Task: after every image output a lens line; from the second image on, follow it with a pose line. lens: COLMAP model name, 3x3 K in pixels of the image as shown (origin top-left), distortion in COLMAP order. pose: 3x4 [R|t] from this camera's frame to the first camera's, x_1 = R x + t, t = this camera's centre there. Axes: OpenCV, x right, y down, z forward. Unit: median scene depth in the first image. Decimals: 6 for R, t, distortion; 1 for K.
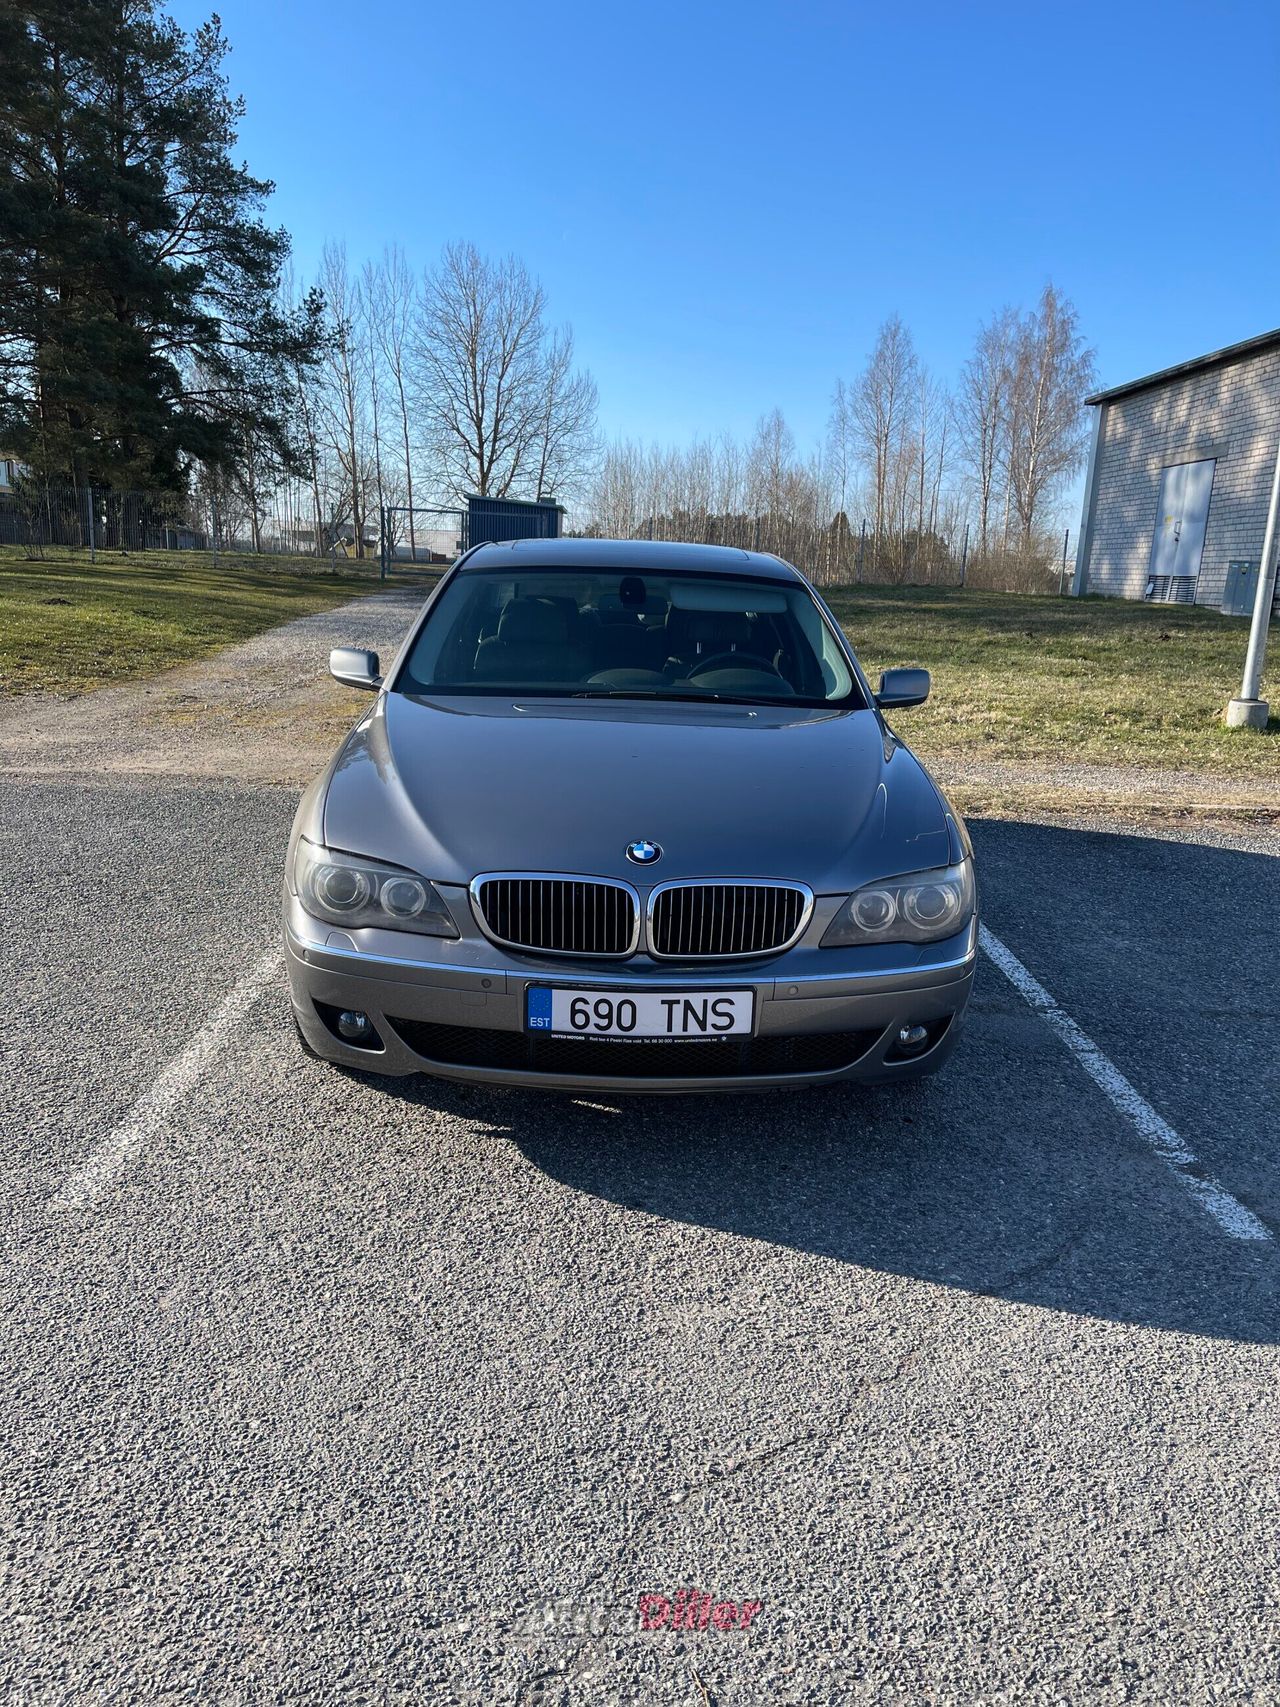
lens RADIAL K [[1312.0, 0, 640.0], [0, 1312.0, 853.5], [0, 0, 1]] dist [0.078893, -0.086240]
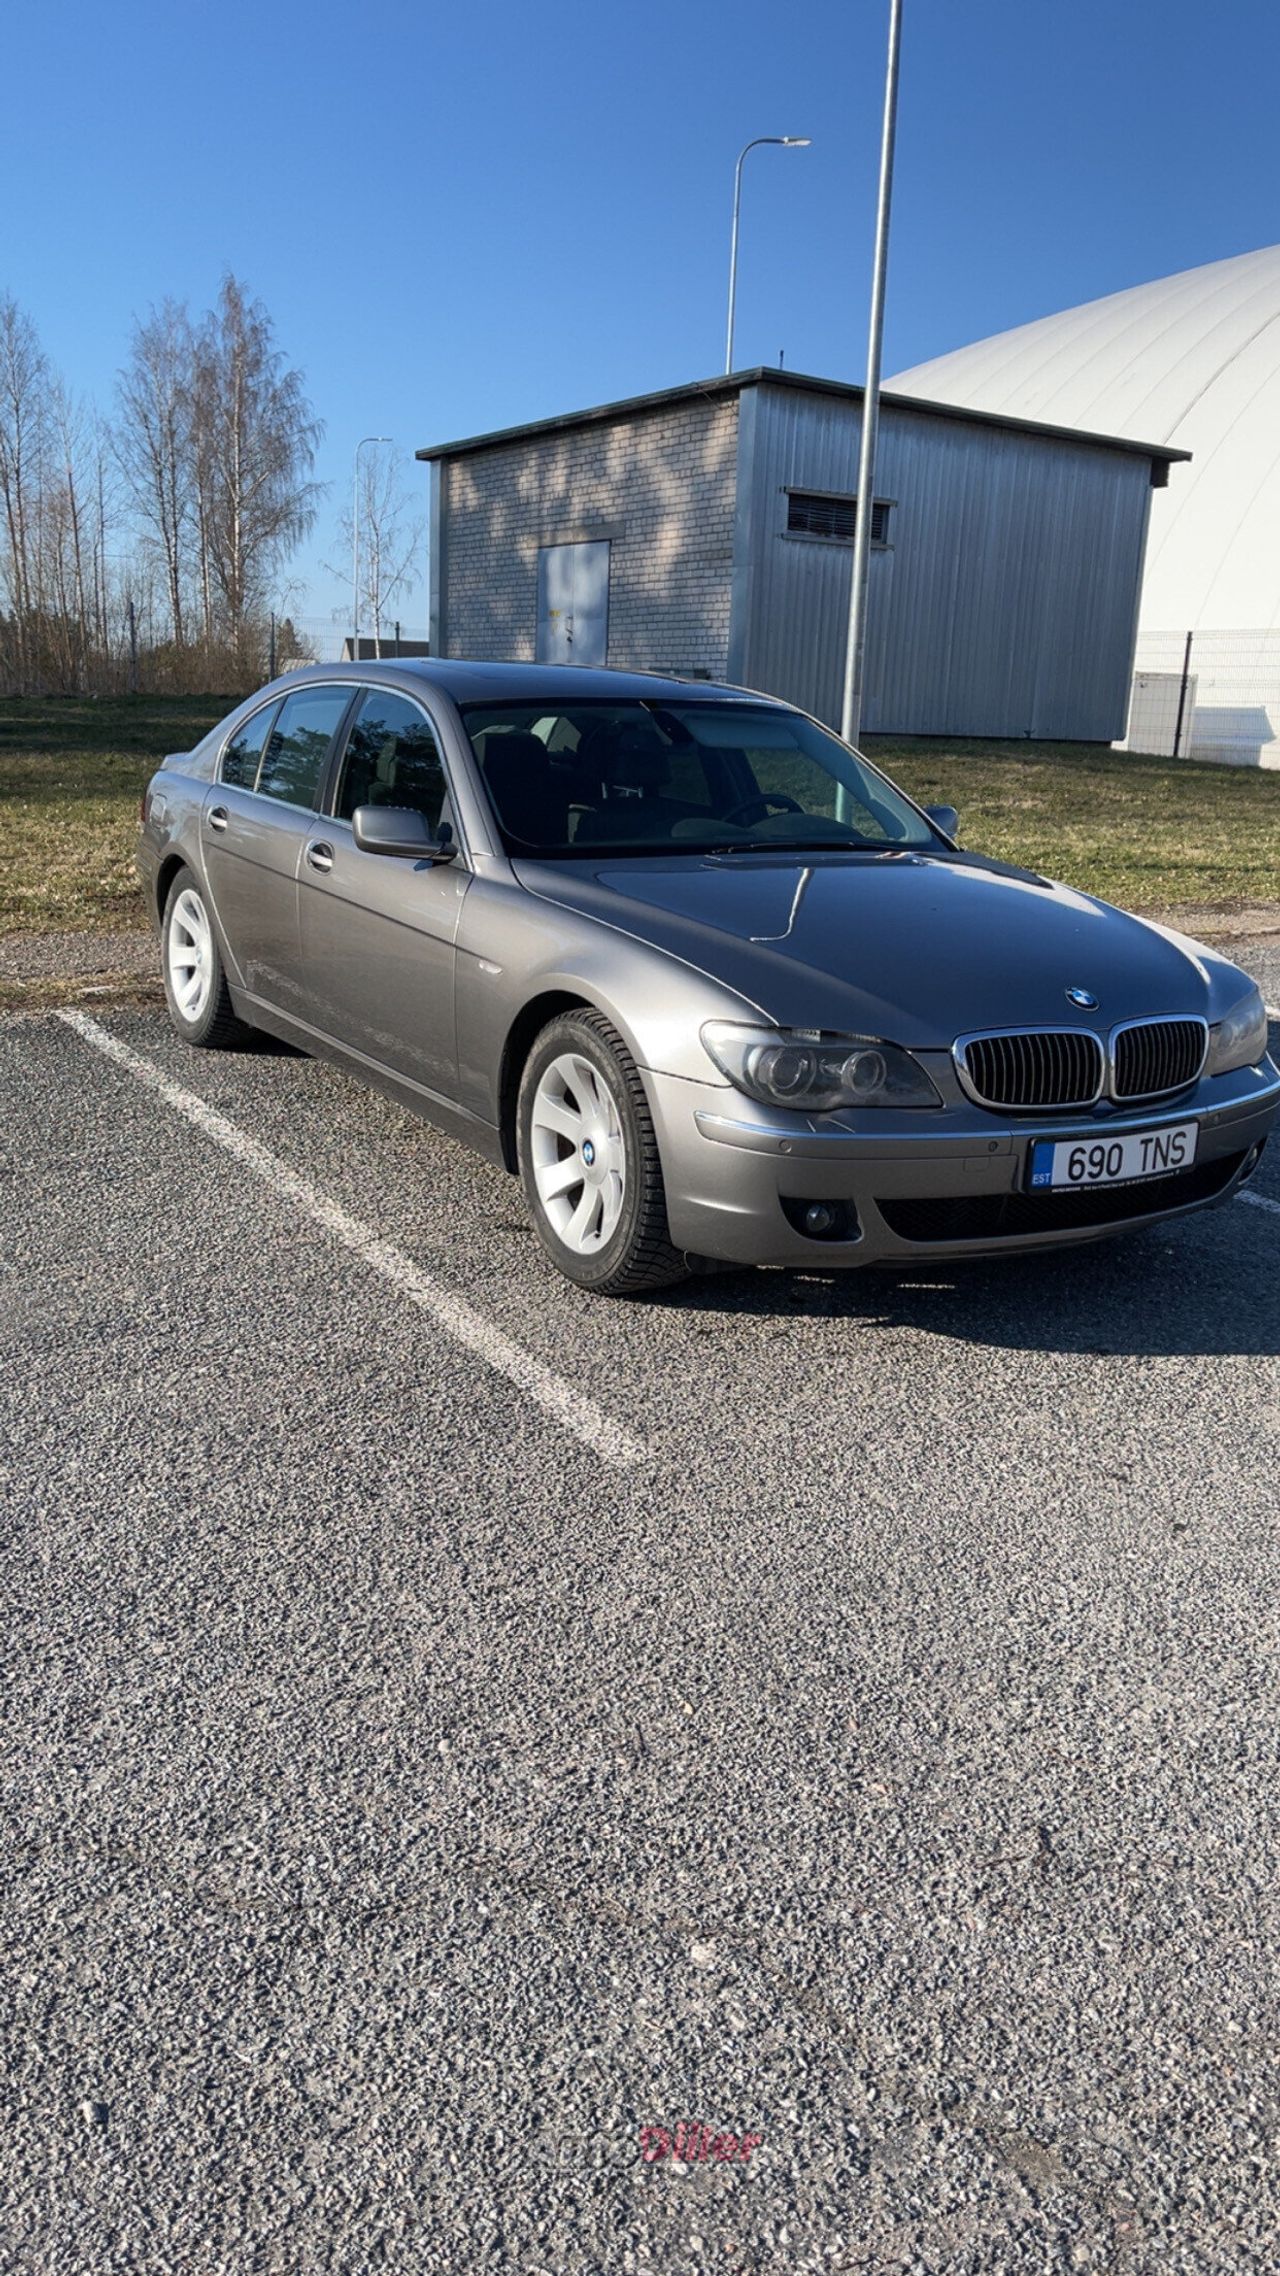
lens RADIAL K [[1862.5, 0, 640.0], [0, 1862.5, 1138.0], [0, 0, 1]] dist [0.029415, -0.004906]
pose [[0.871116, -0.121538, 0.475800, -0.146306], [0.104871, 0.992580, 0.061540, -0.002765], [-0.479749, -0.003711, 0.877398, -0.011106]]
